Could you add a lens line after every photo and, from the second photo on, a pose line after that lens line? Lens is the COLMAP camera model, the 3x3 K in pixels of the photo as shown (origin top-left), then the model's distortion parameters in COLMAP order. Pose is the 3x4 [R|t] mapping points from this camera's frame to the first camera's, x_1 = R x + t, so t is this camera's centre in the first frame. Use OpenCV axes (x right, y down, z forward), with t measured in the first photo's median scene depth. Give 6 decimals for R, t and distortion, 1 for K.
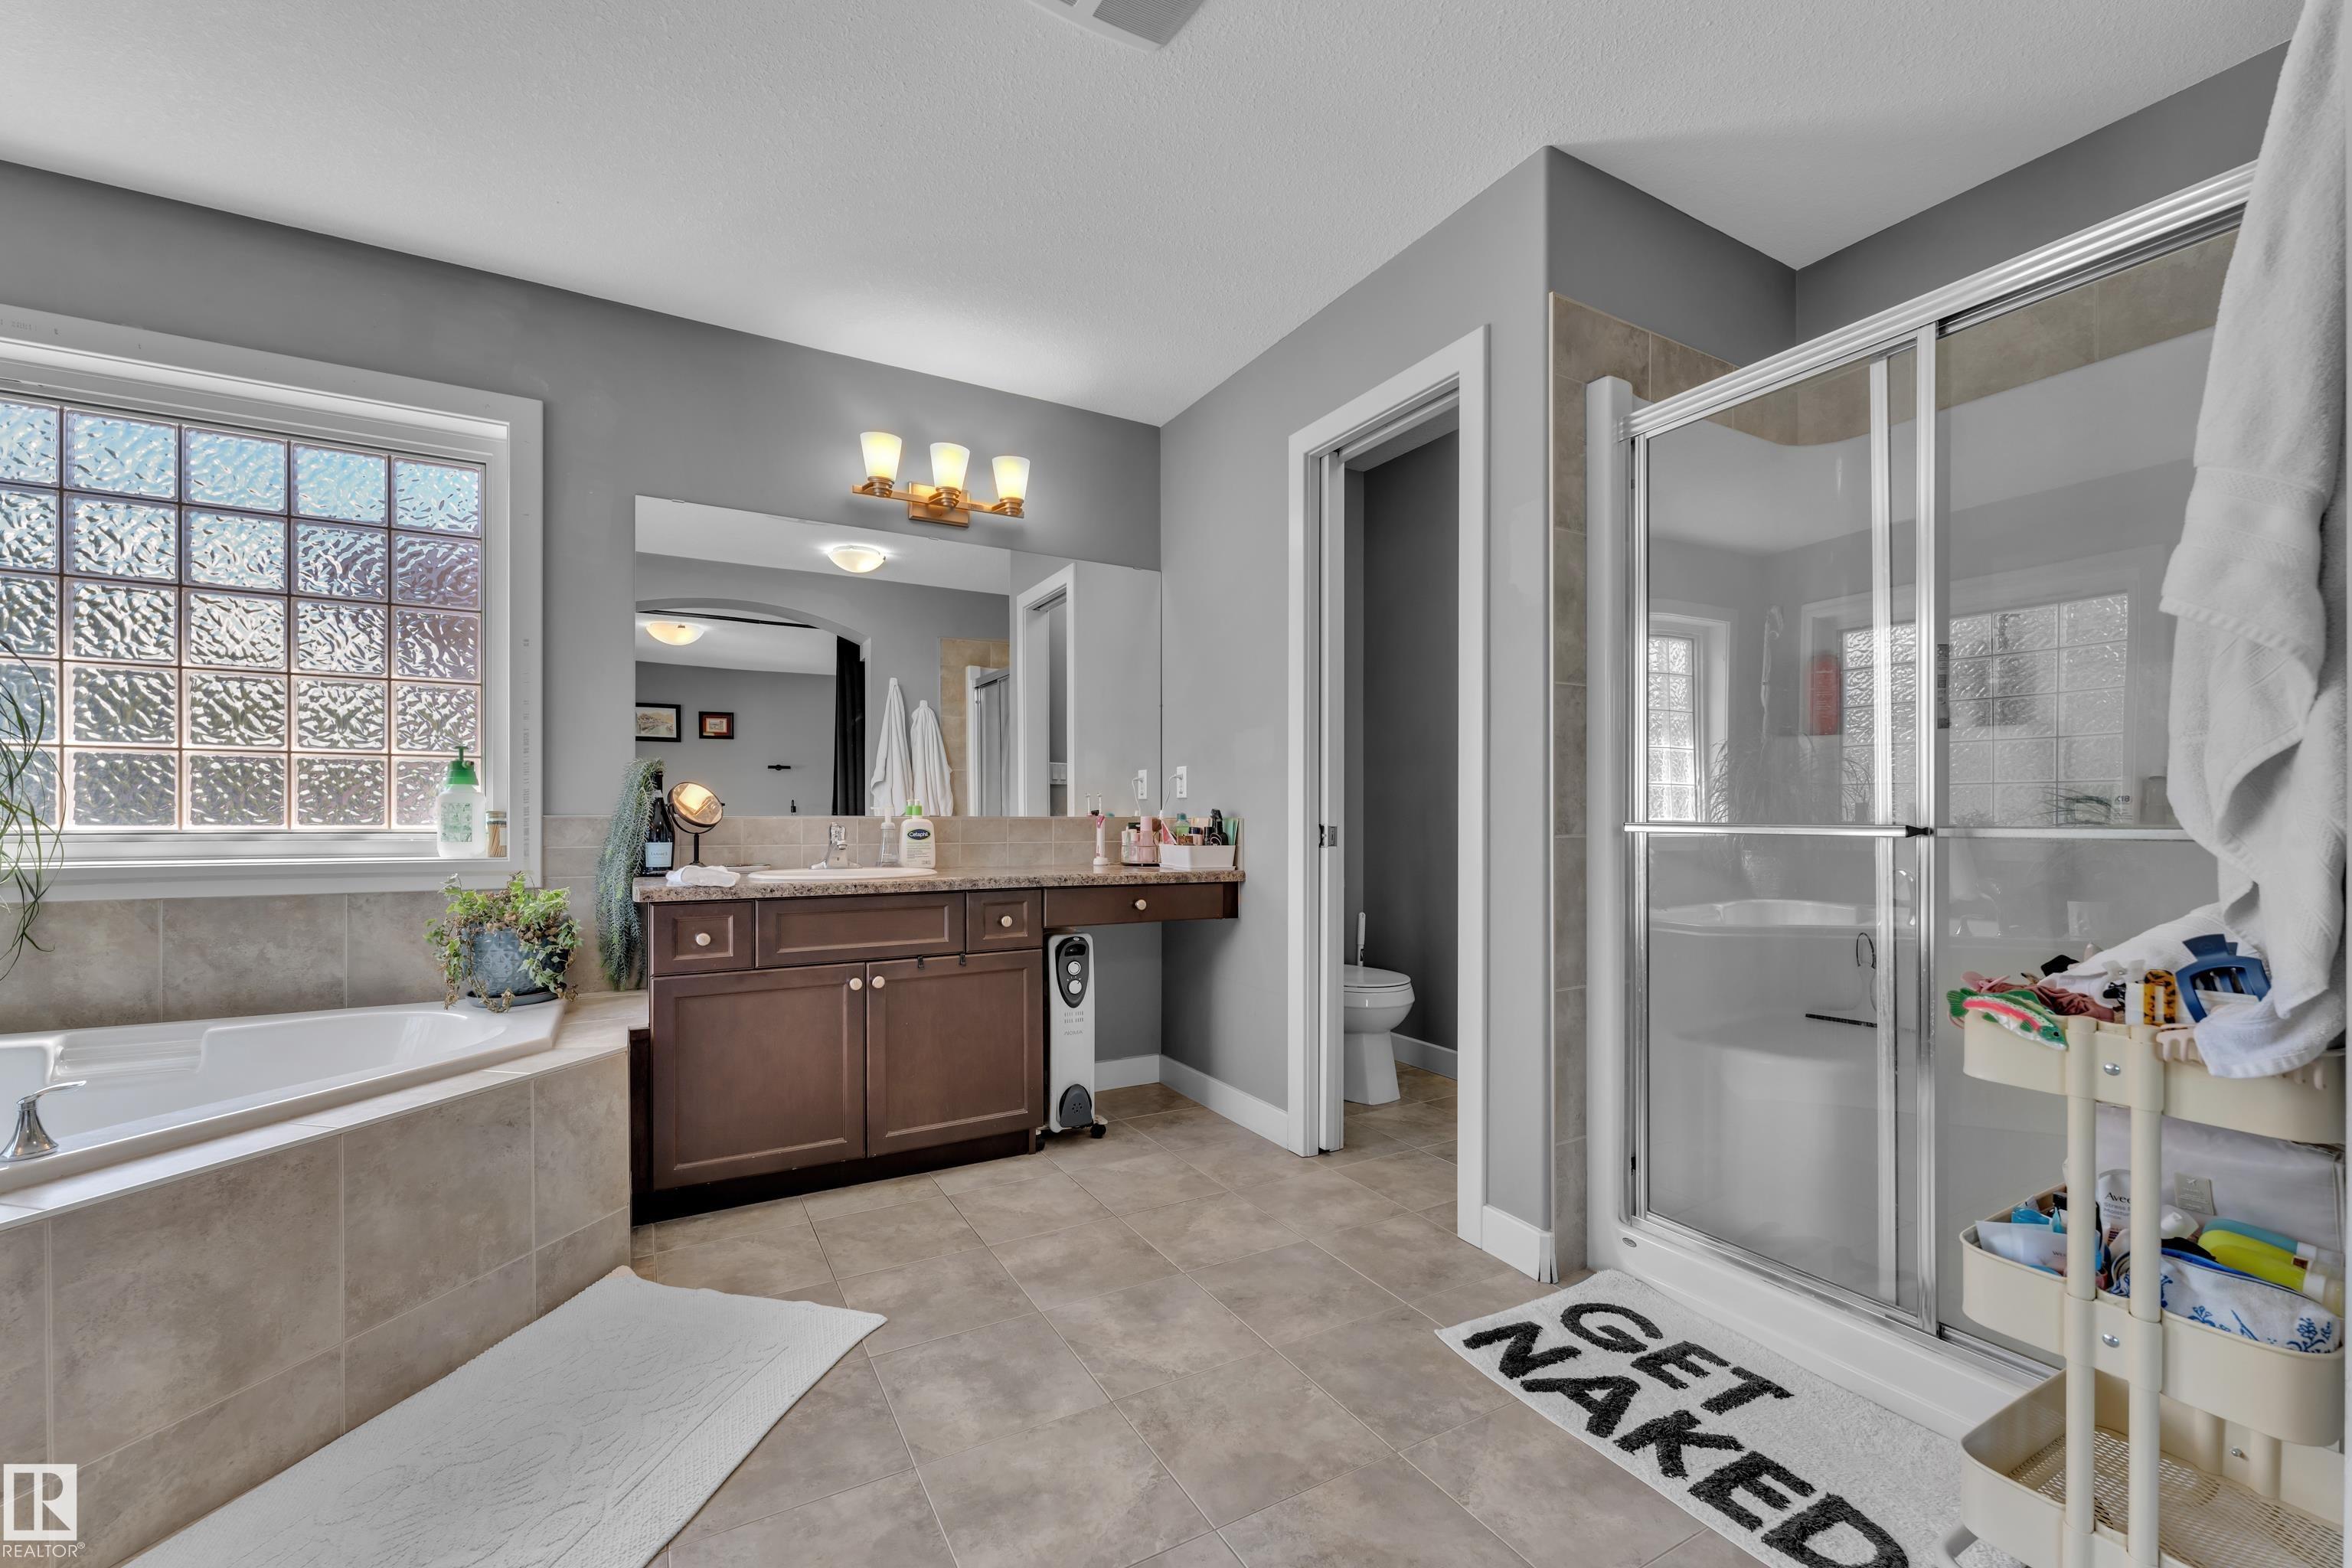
lens RADIAL K [[951.0, 0, 1163.8], [0, 951.0, 816.1], [0, 0, 1]] dist [0.002570, -0.000942]
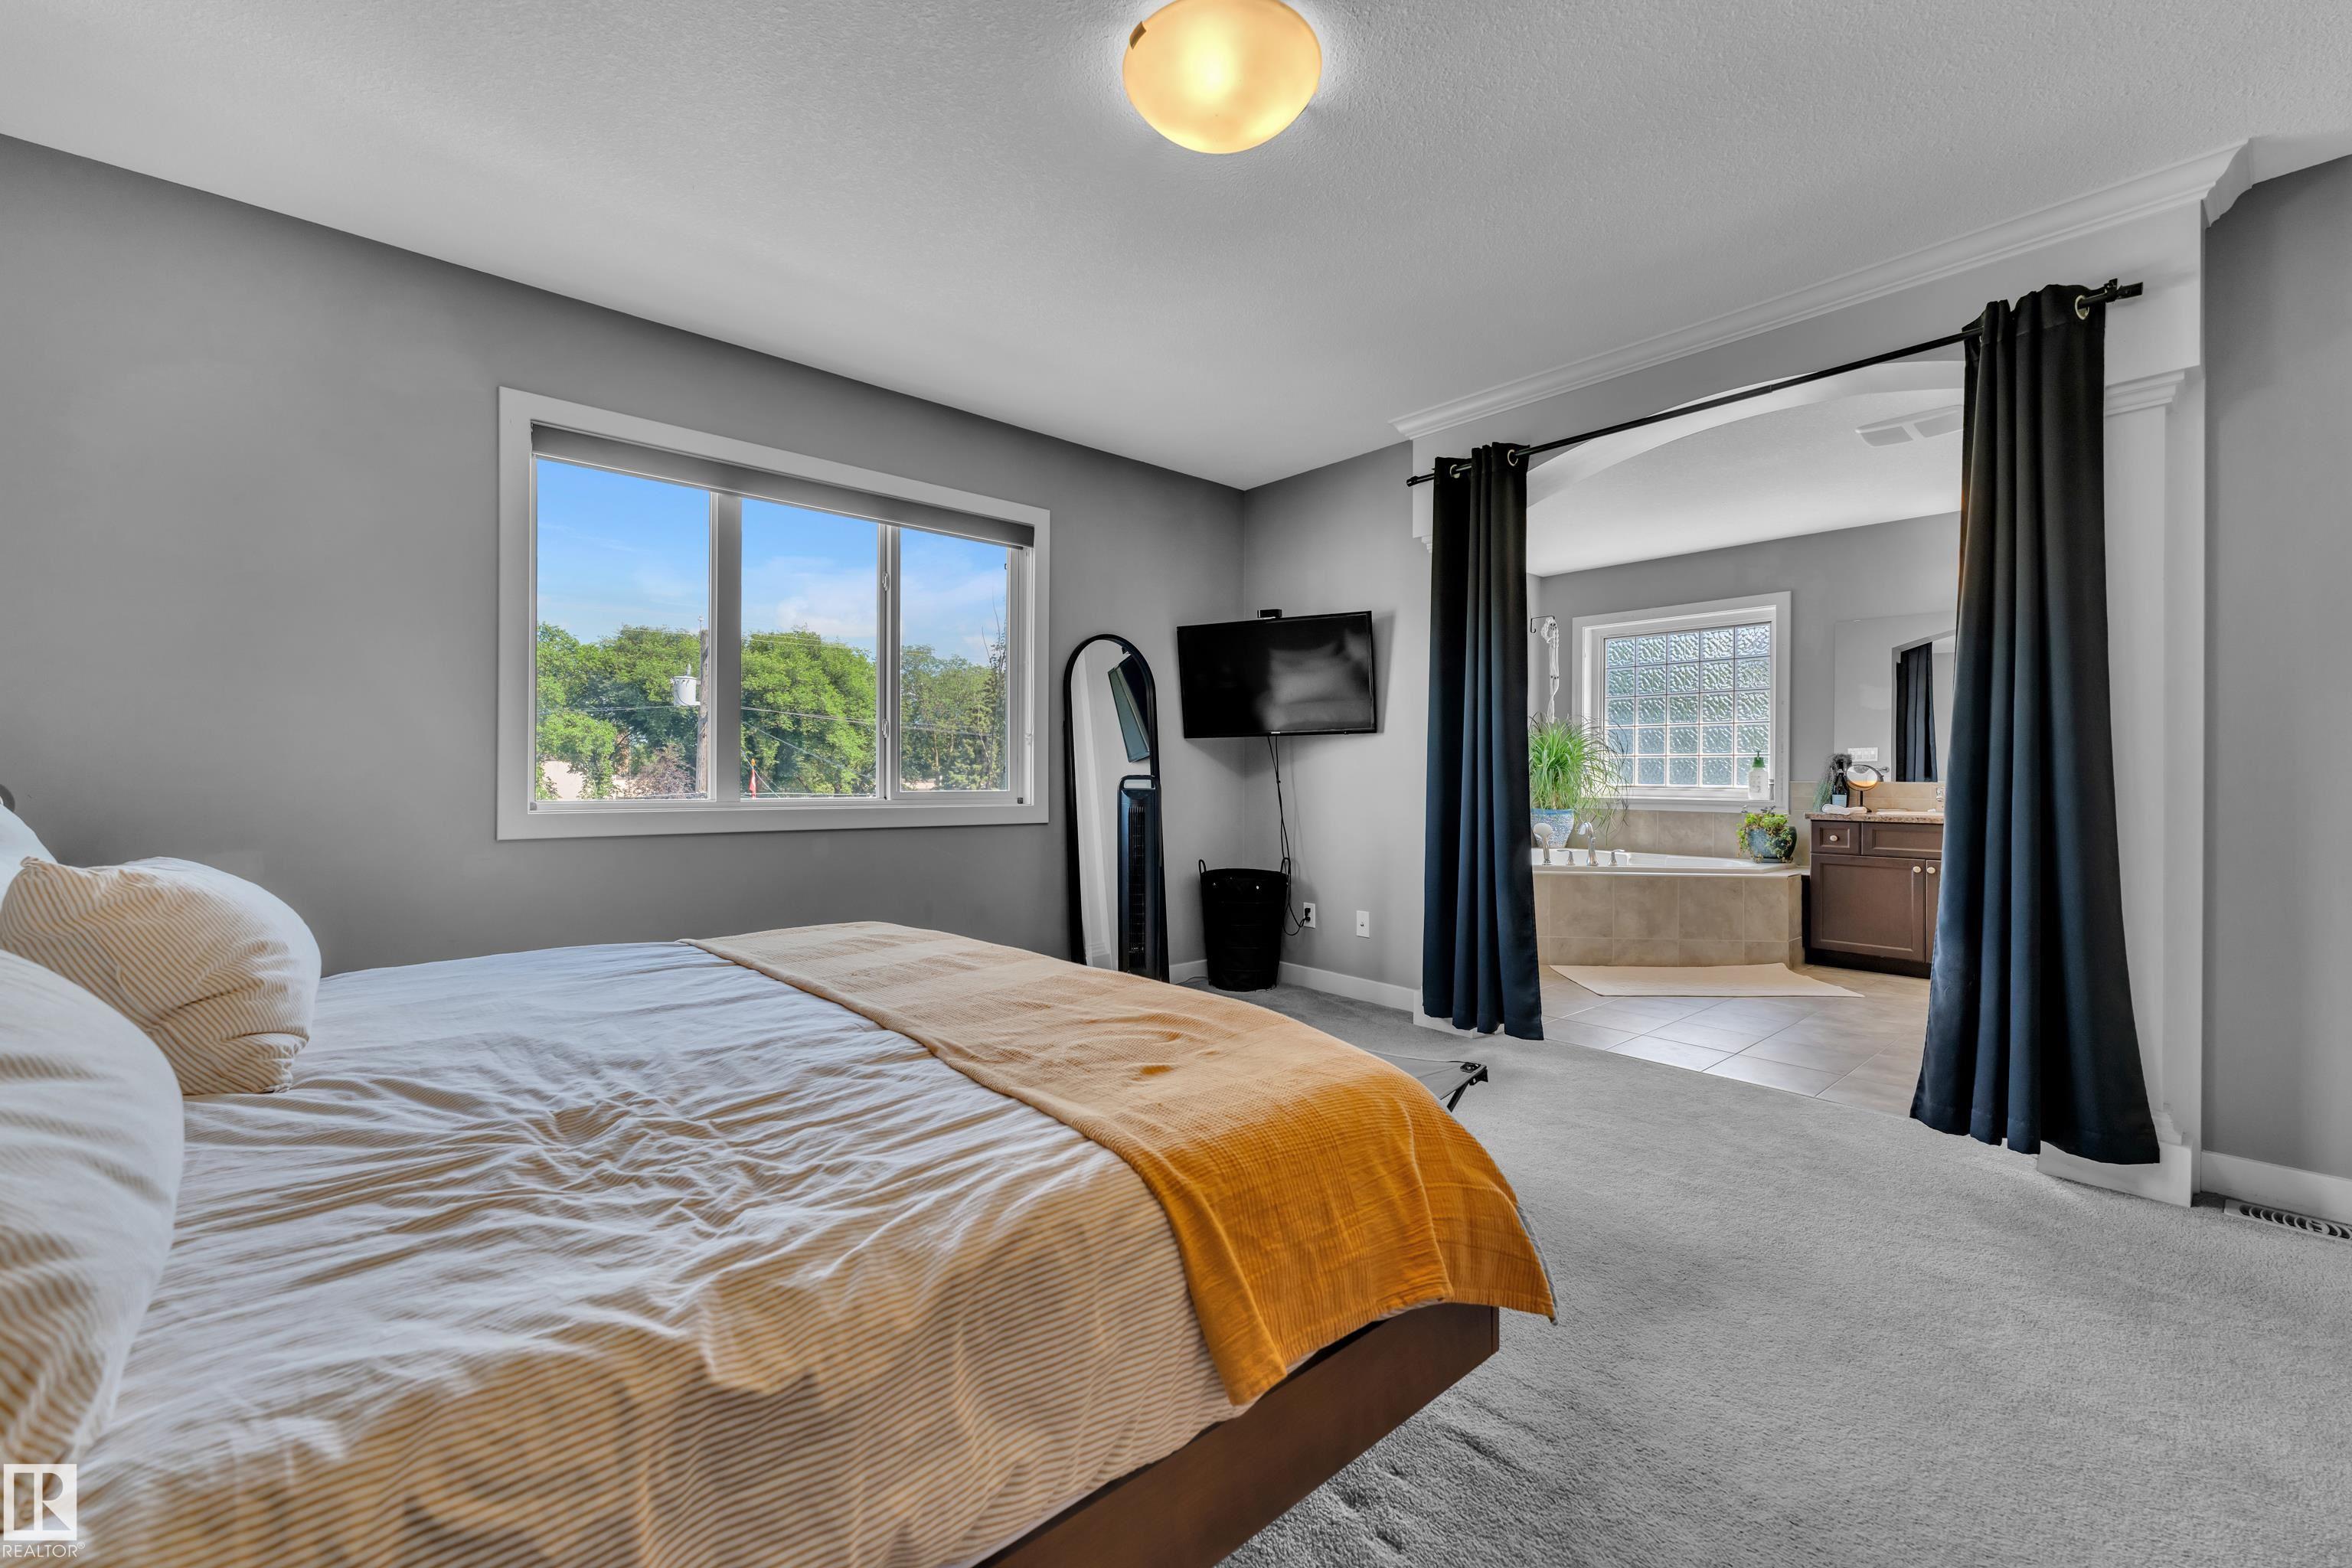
lens RADIAL K [[951.0, 0, 1179.5], [0, 951.0, 775.6], [0, 0, 1]] dist [0.002570, -0.000942]
pose [[0.211984, -0.001714, -0.977272, 1.229894], [-0.007557, 0.999966, -0.003393, 0.004384], [0.977244, 0.008105, 0.211964, -0.859216]]
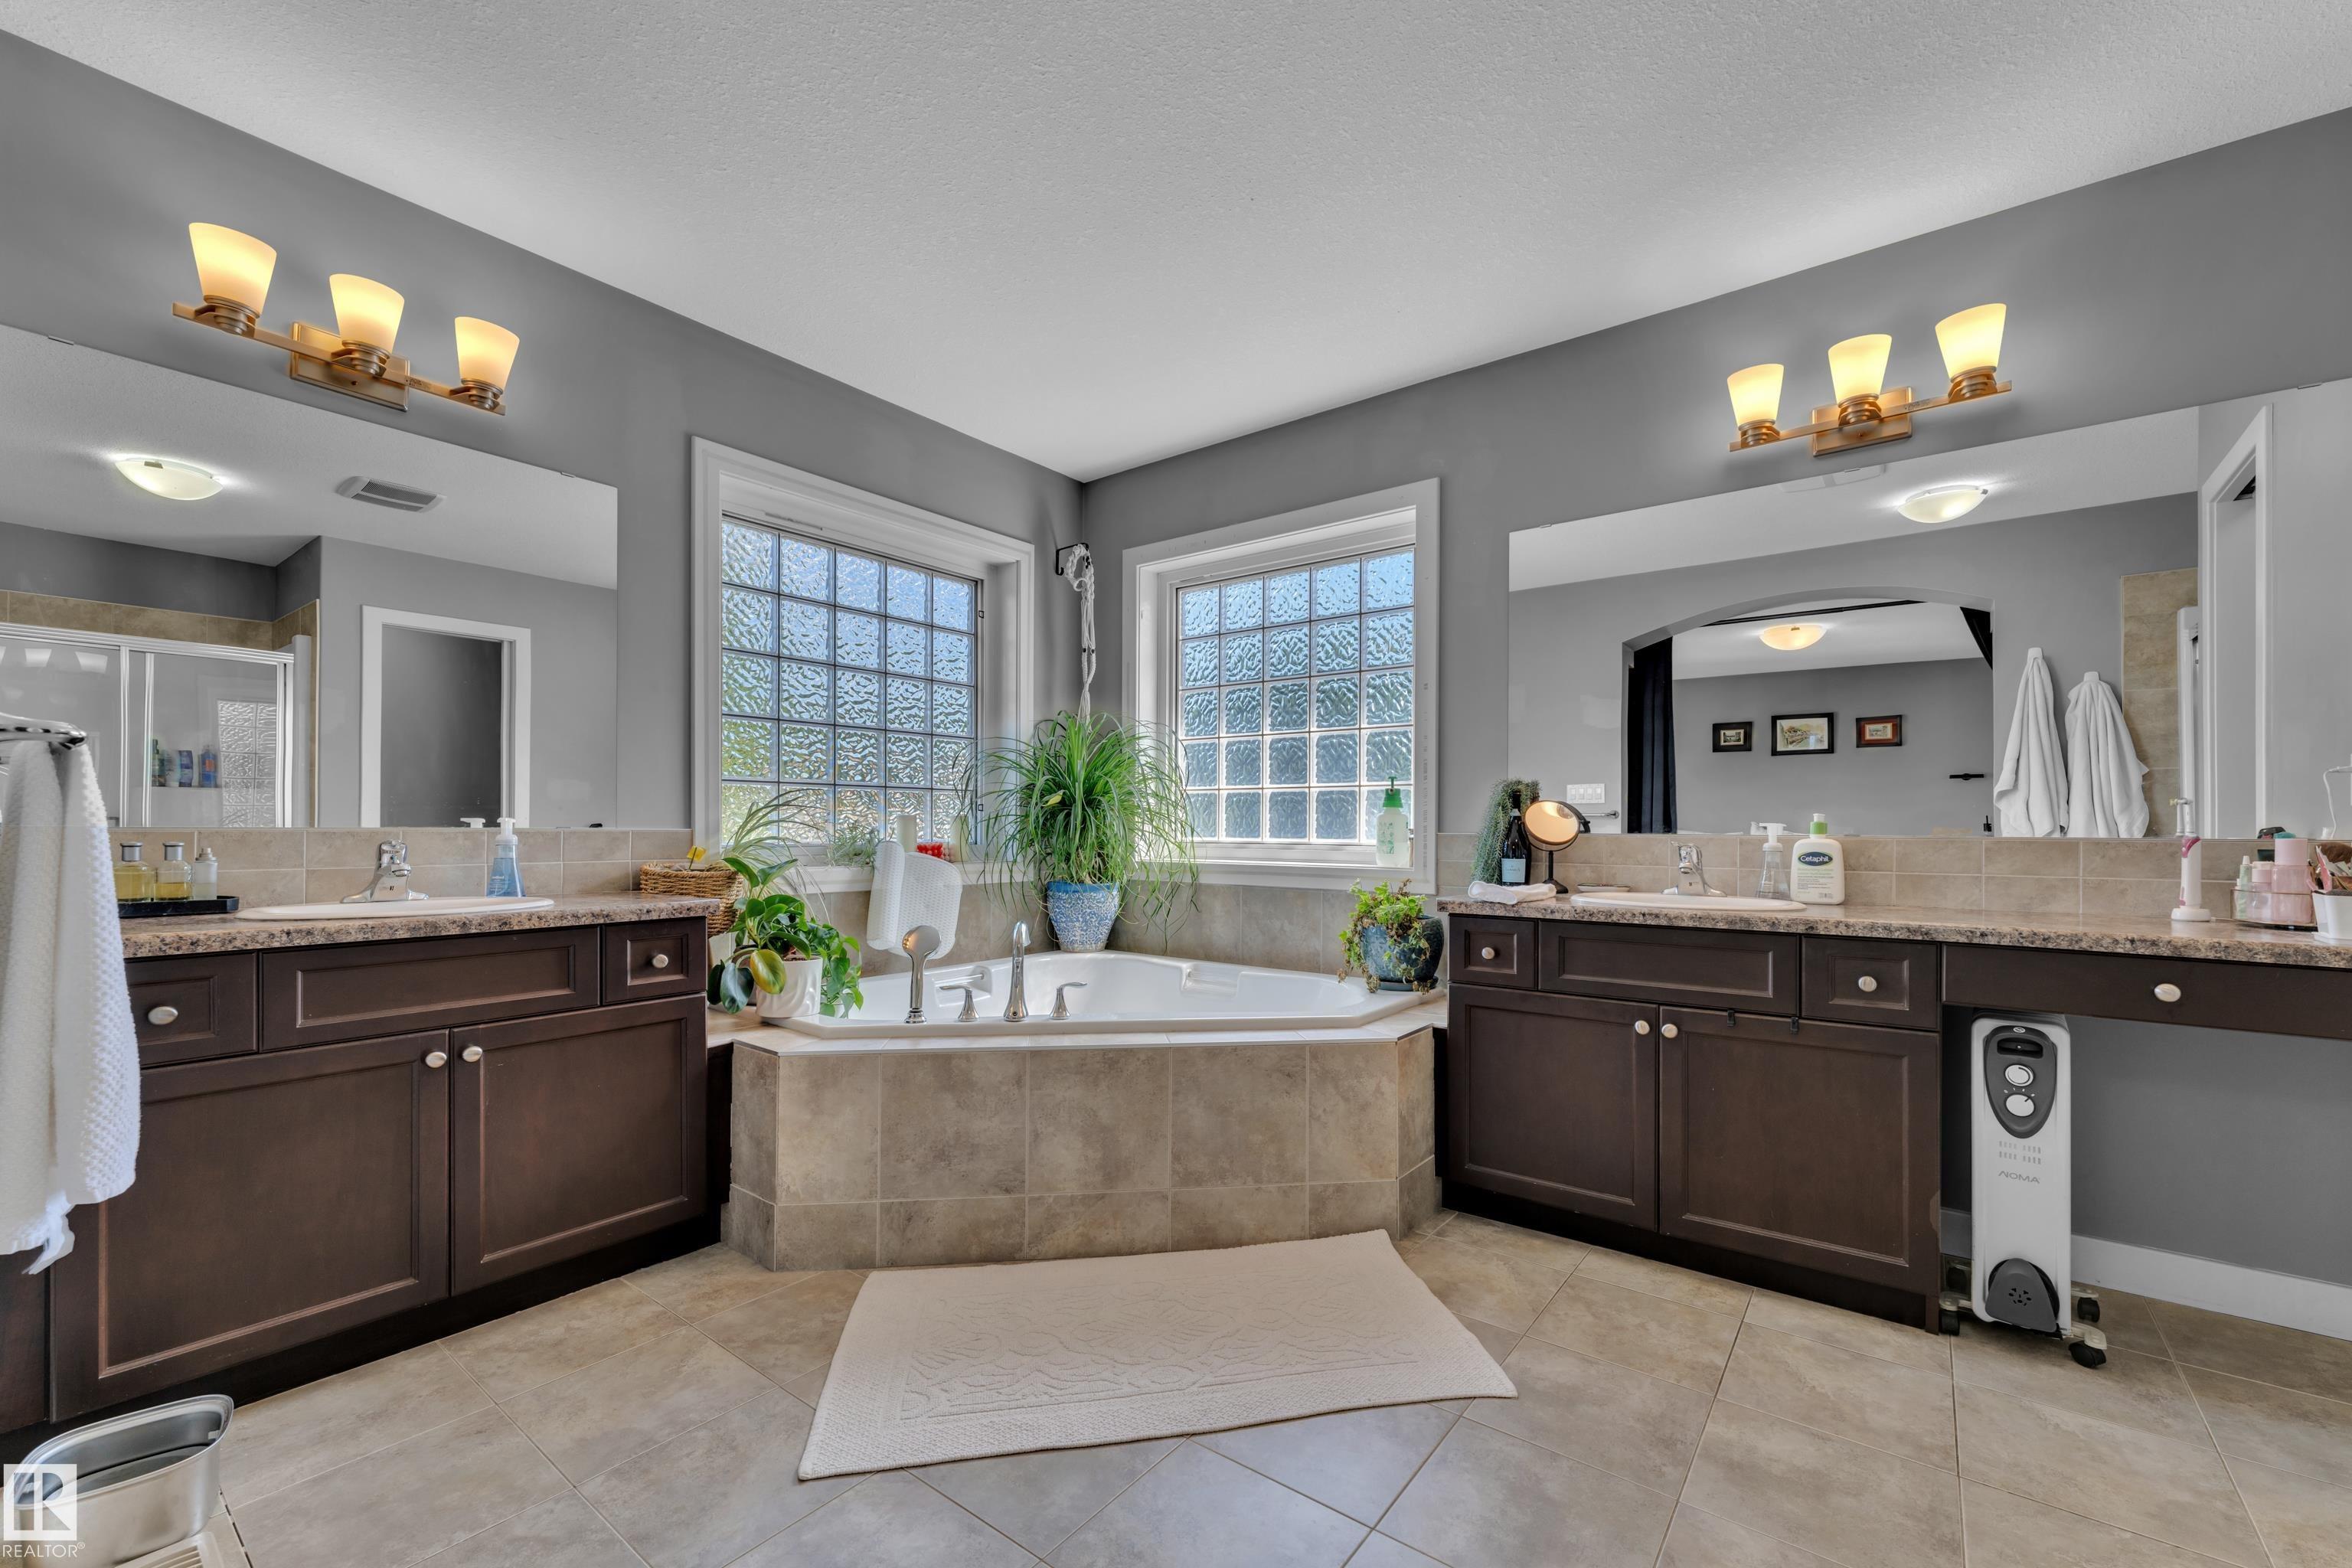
lens RADIAL K [[951.0, 0, 1183.0], [0, 951.0, 831.4], [0, 0, 1]] dist [0.002570, -0.000942]
pose [[0.397577, 0.001698, -0.917567, 0.304420], [-0.005187, 0.999986, -0.000397, -0.000452], [0.917554, 0.004918, 0.397580, 0.263797]]
